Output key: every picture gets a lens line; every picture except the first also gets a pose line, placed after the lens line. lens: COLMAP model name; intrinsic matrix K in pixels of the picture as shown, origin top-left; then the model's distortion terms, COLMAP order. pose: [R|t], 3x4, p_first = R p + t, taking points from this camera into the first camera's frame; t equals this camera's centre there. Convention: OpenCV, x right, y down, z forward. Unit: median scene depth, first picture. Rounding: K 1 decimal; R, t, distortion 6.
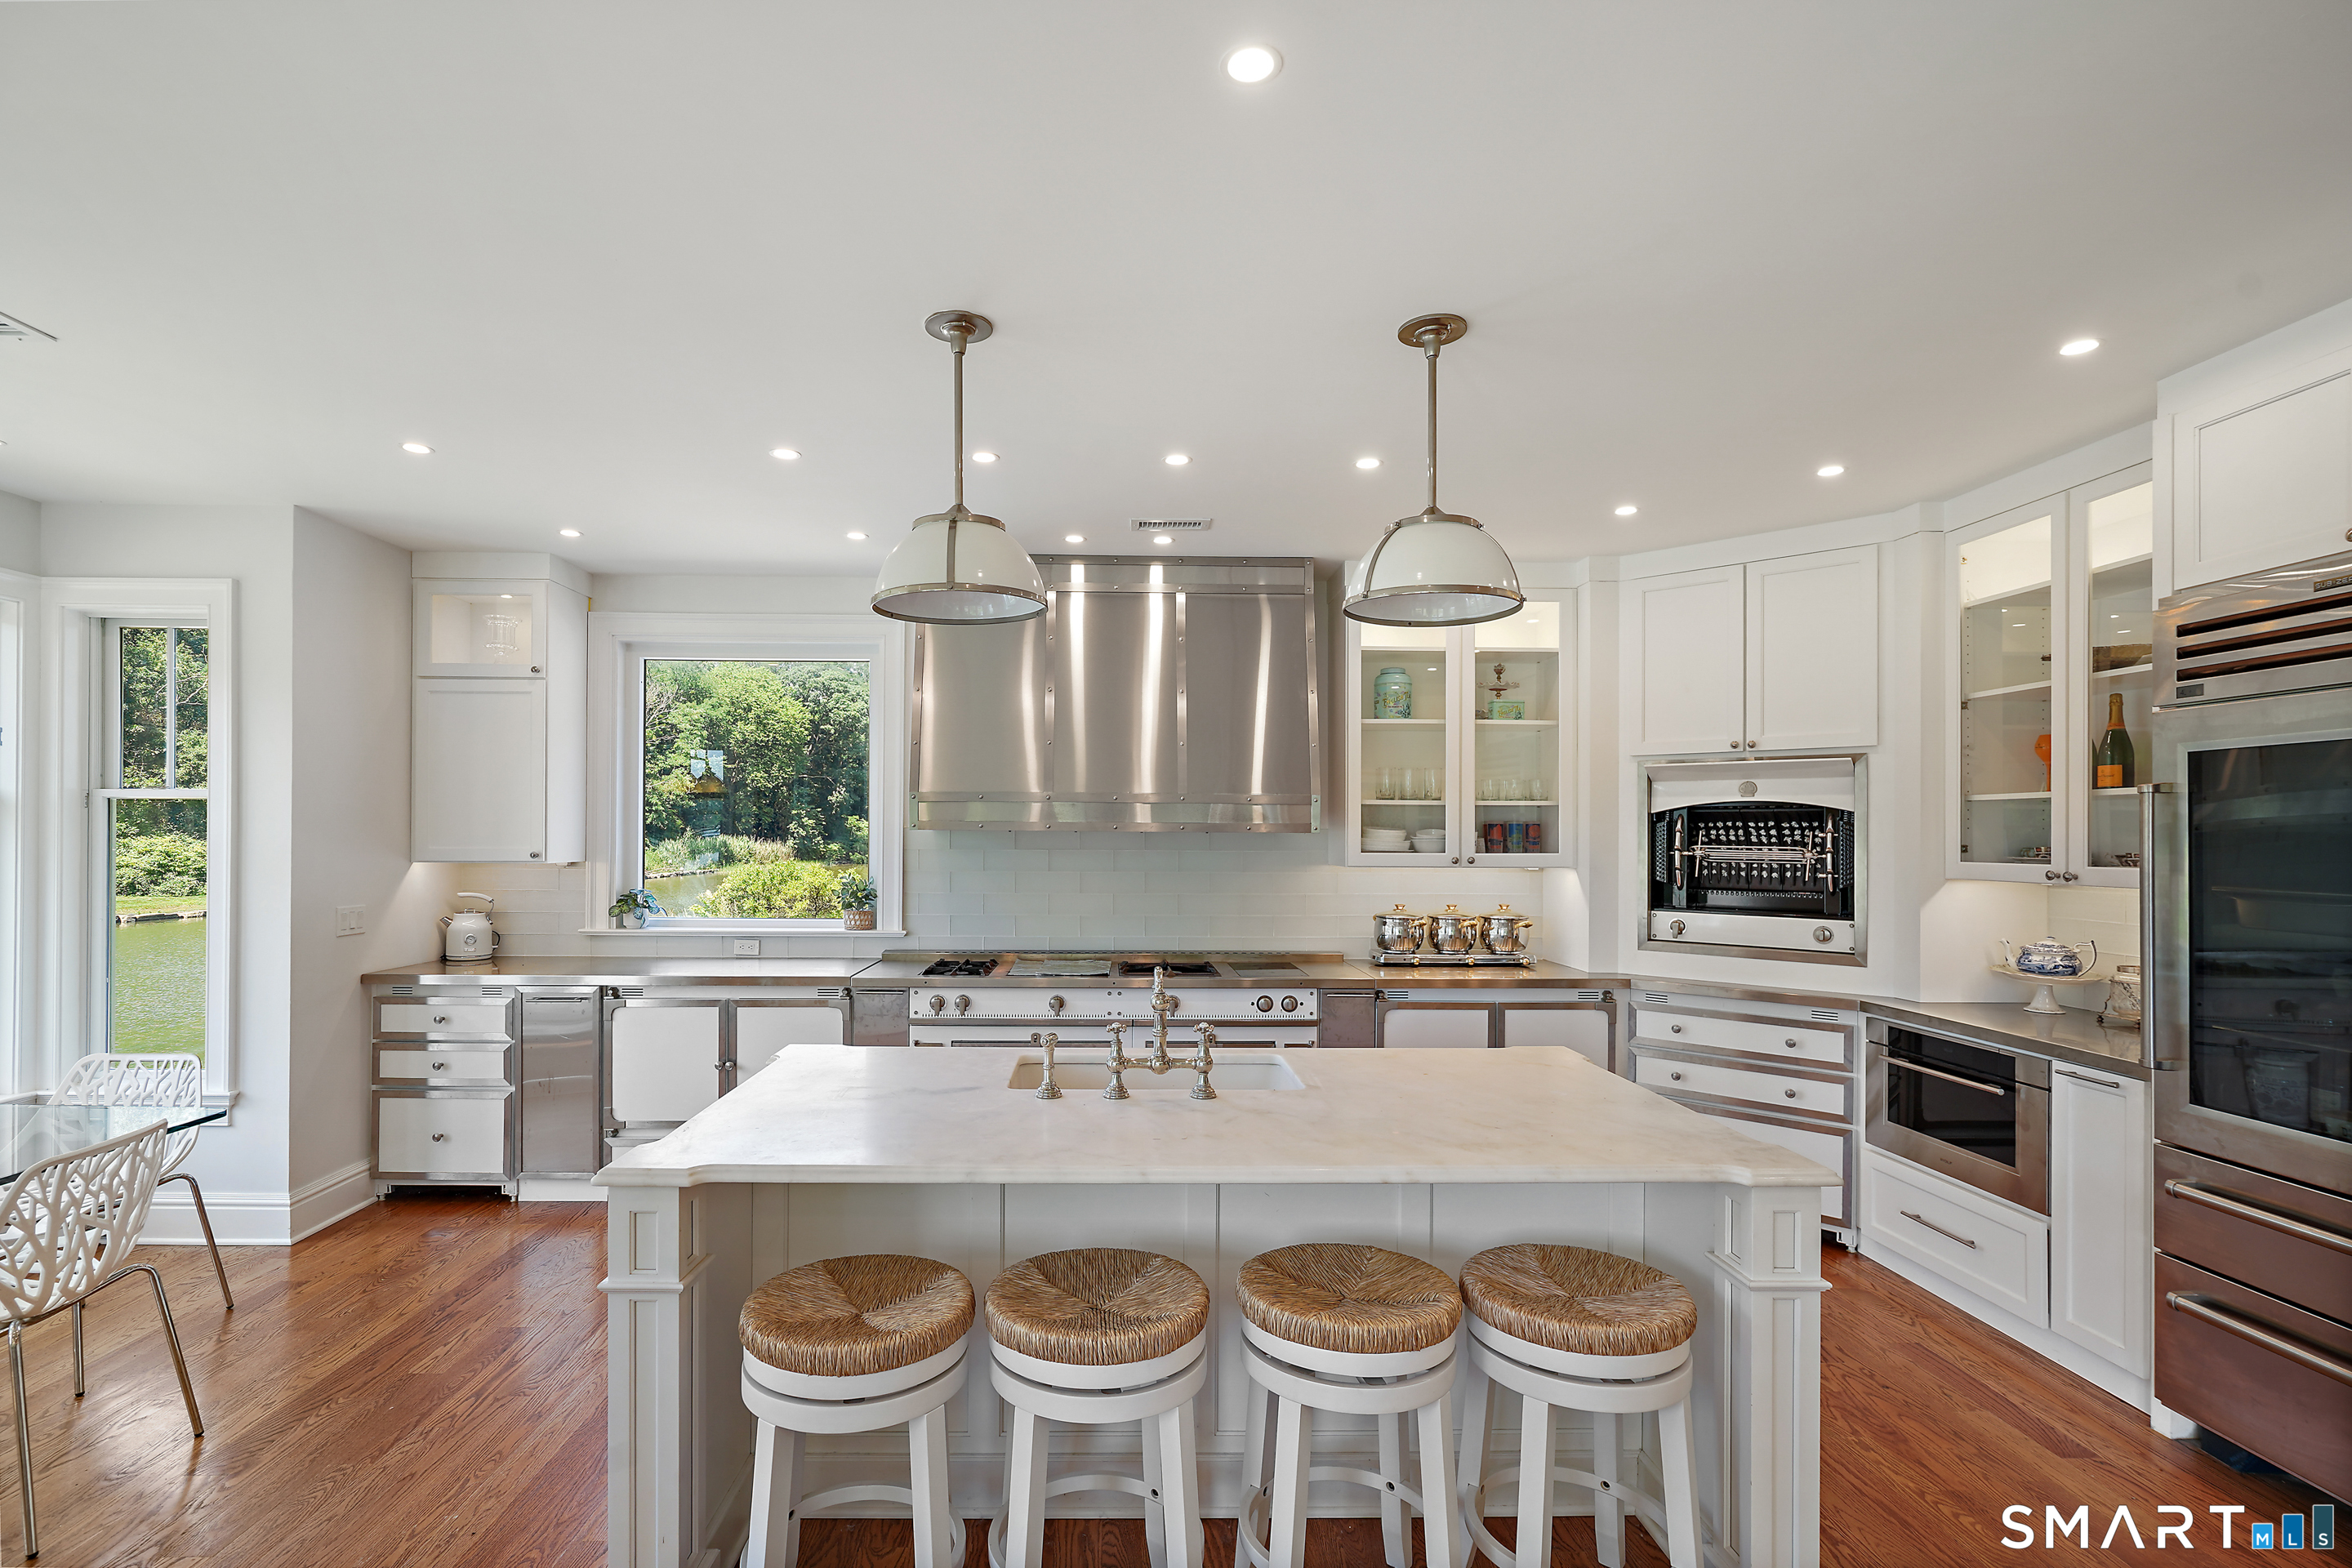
lens RADIAL K [[1106.5, 0, 1168.8], [0, 1106.5, 827.9], [0, 0, 1]] dist [0.000270, 0.000072]
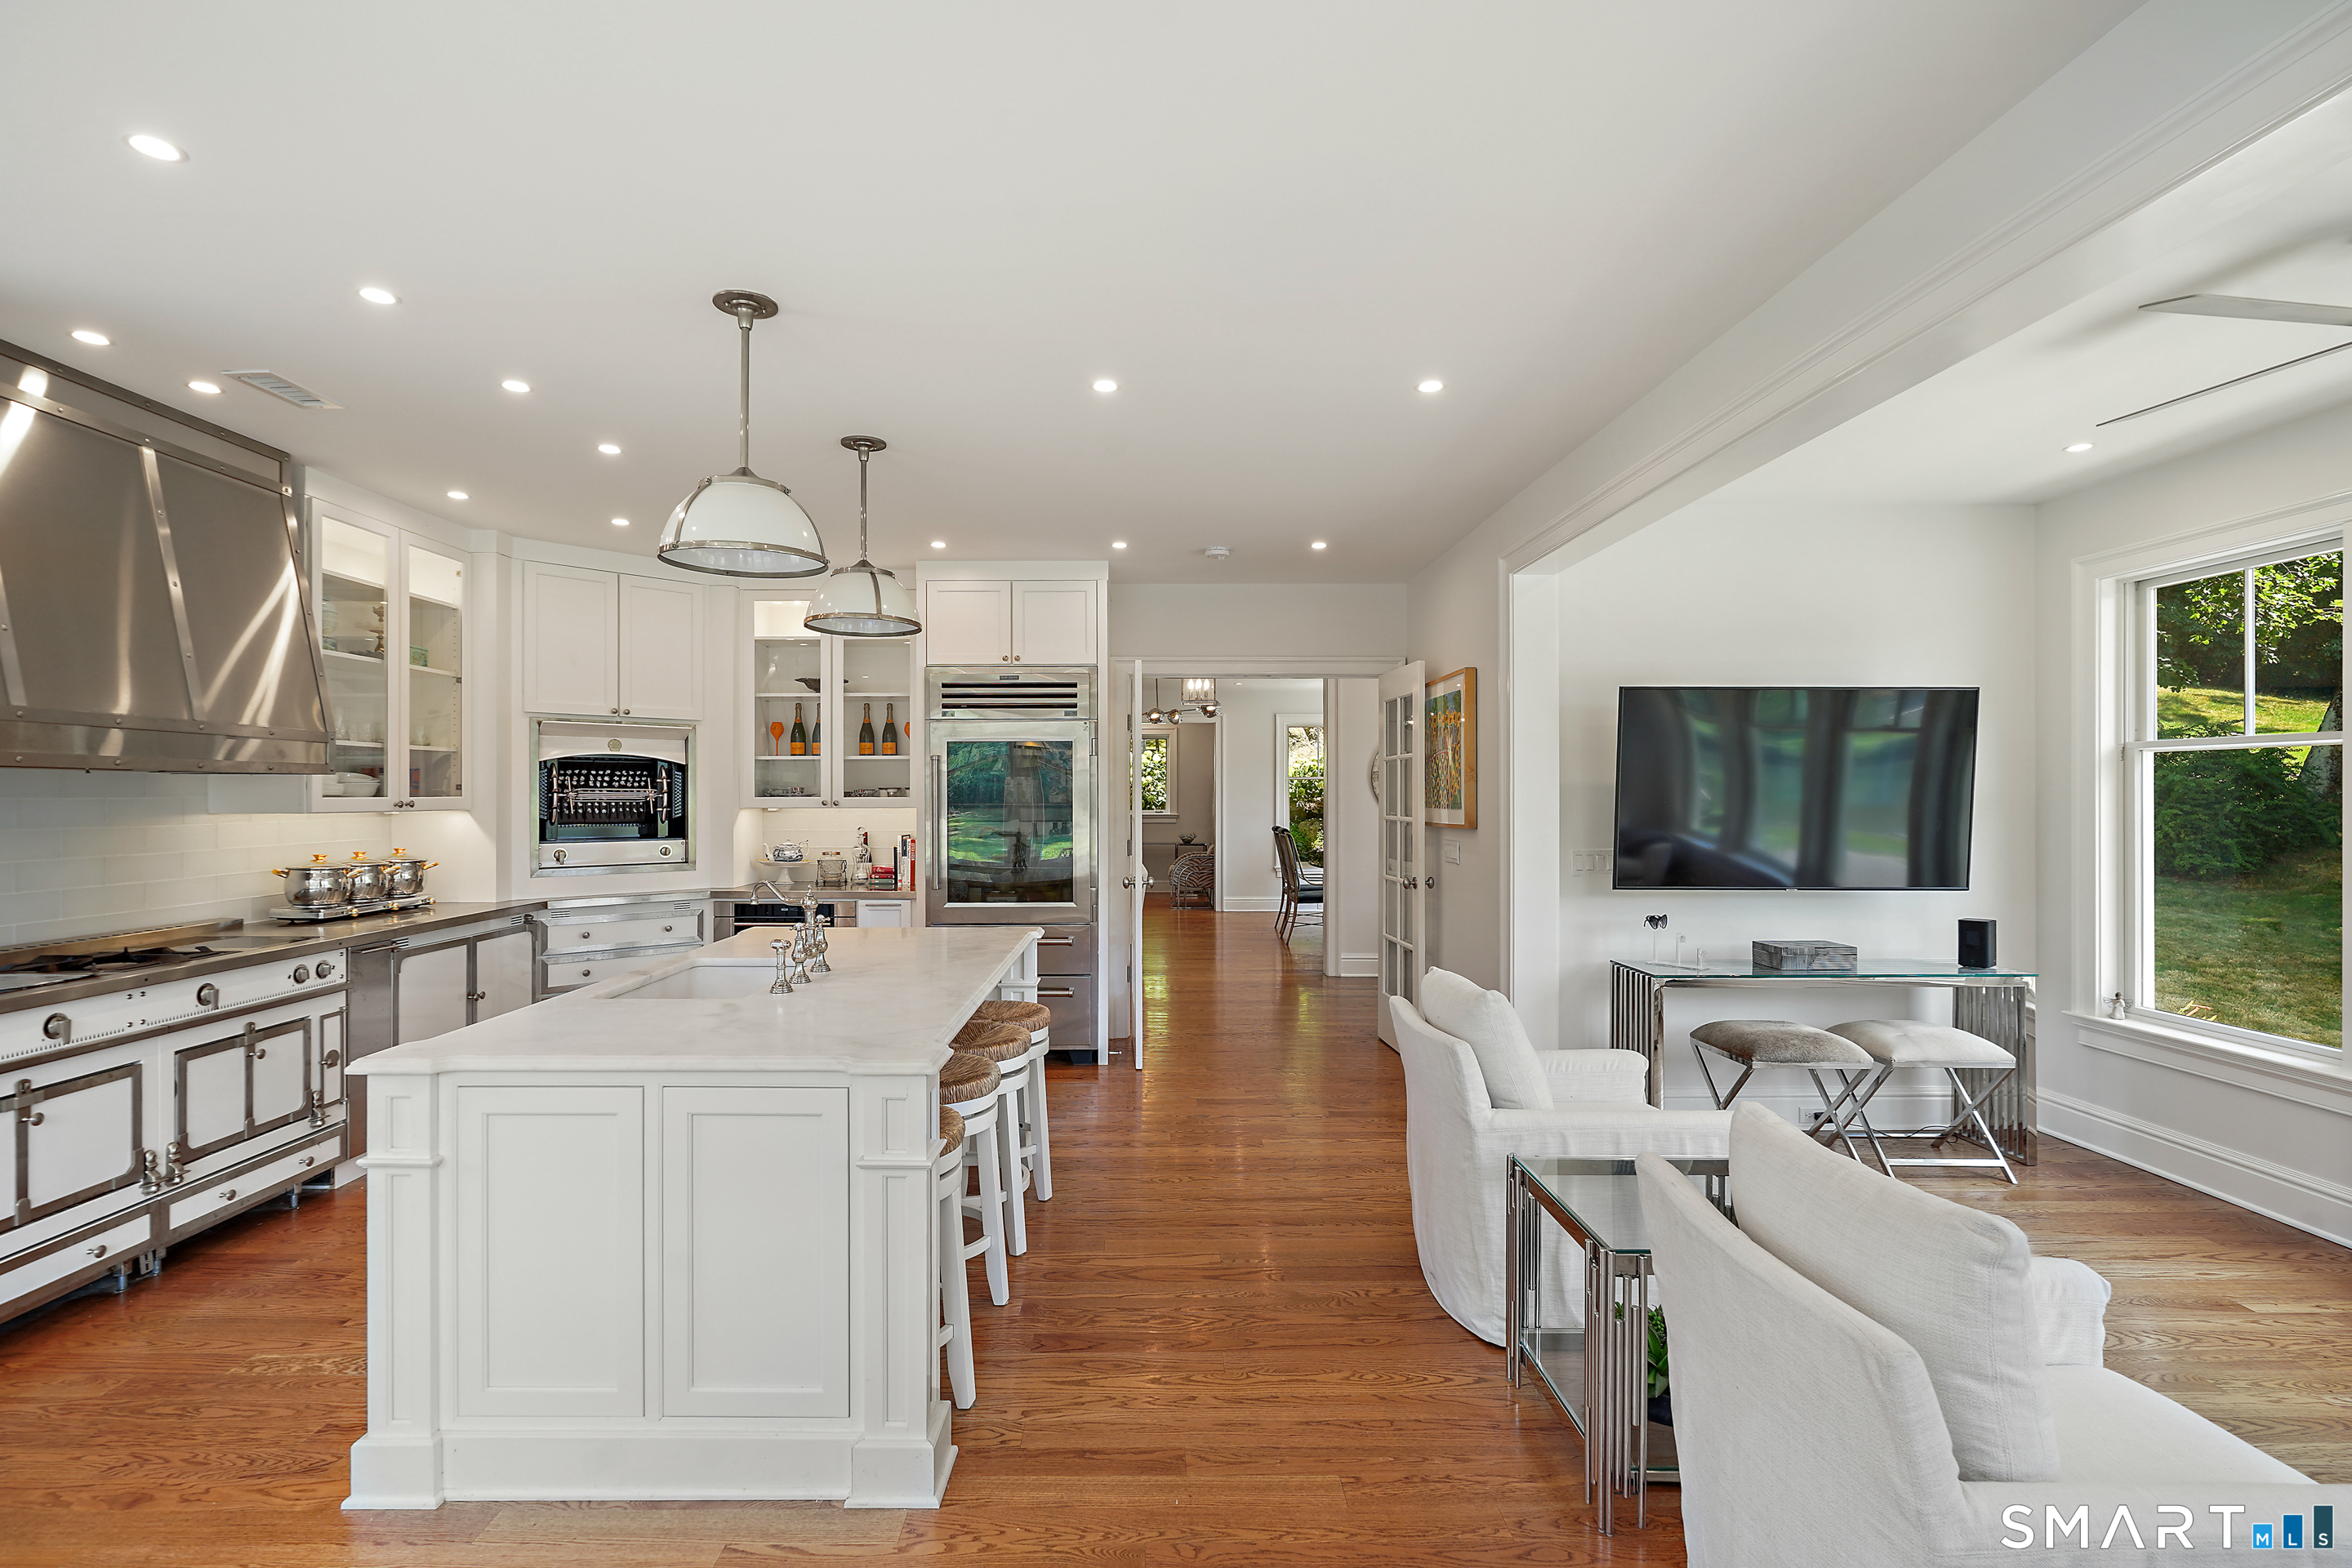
lens RADIAL K [[1075.8, 0, 1135.7], [0, 1075.8, 794.0], [0, 0, 1]] dist [-0.000504, -0.000069]
pose [[0.042583, -0.004526, 0.999083, -0.709471], [-0.002785, 0.999985, 0.004649, 0.014641], [-0.999089, -0.002980, 0.042570, 0.322436]]
